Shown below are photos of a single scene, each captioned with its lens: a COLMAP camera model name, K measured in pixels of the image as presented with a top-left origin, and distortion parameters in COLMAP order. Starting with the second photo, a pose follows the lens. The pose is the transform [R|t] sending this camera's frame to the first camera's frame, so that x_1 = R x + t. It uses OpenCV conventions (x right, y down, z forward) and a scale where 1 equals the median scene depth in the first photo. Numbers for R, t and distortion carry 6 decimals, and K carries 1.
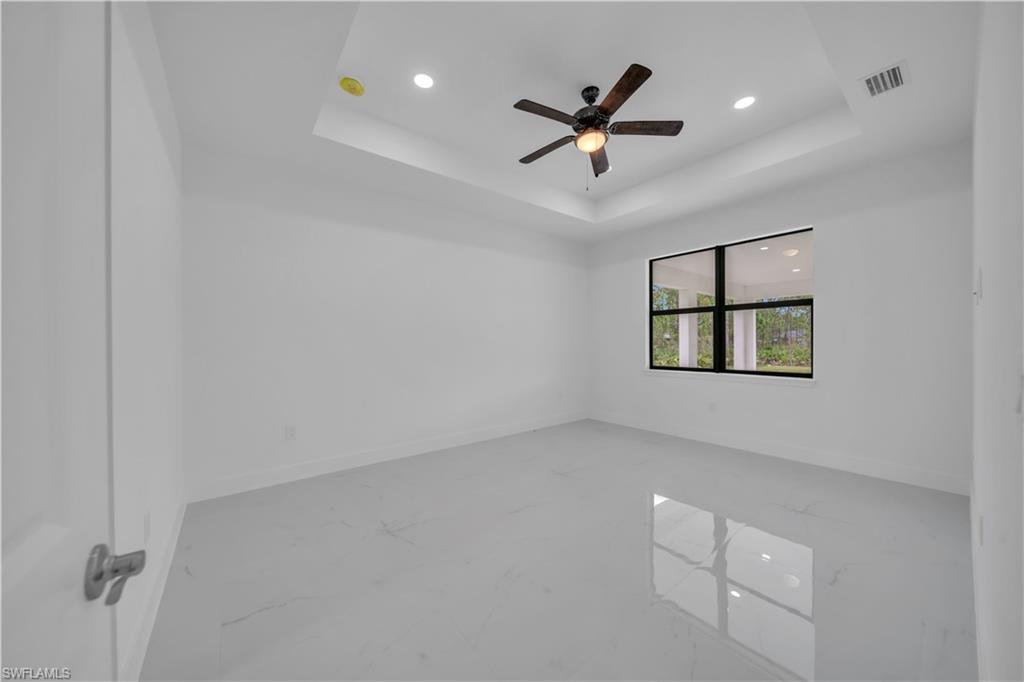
lens RADIAL K [[351.7, 0, 511.7], [0, 351.7, 343.4], [0, 0, 1]] dist [-0.000267, -0.000056]
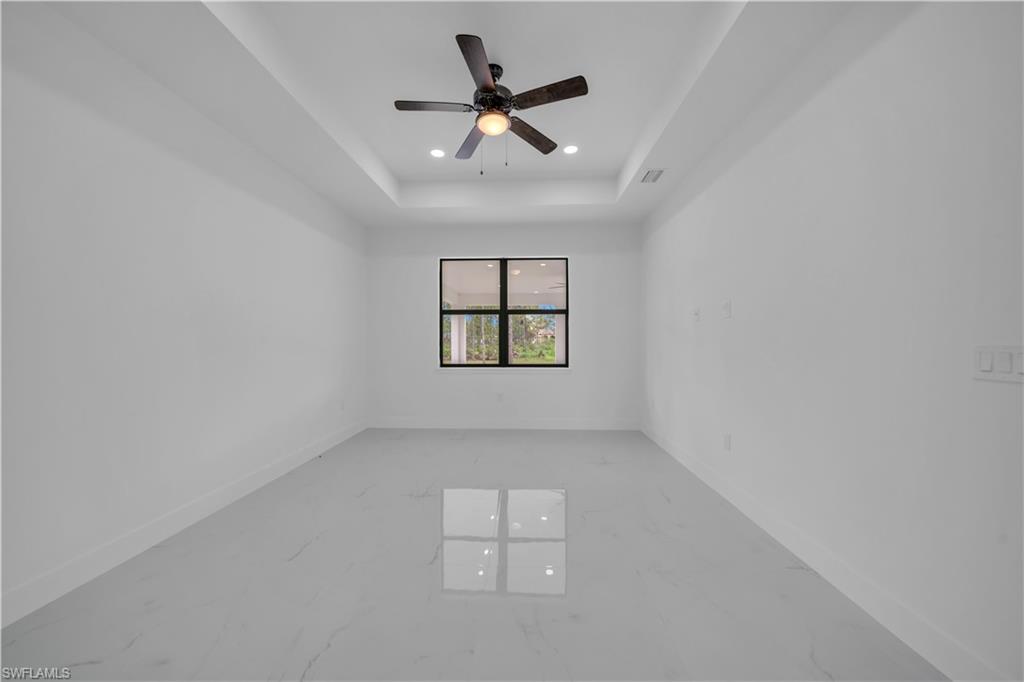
lens RADIAL K [[351.7, 0, 511.7], [0, 351.7, 343.4], [0, 0, 1]] dist [-0.000267, -0.000056]
pose [[0.644904, -0.004772, 0.764249, -0.274374], [-0.000331, 0.999979, 0.006523, -0.002738], [-0.764264, -0.004460, 0.644889, 0.223142]]
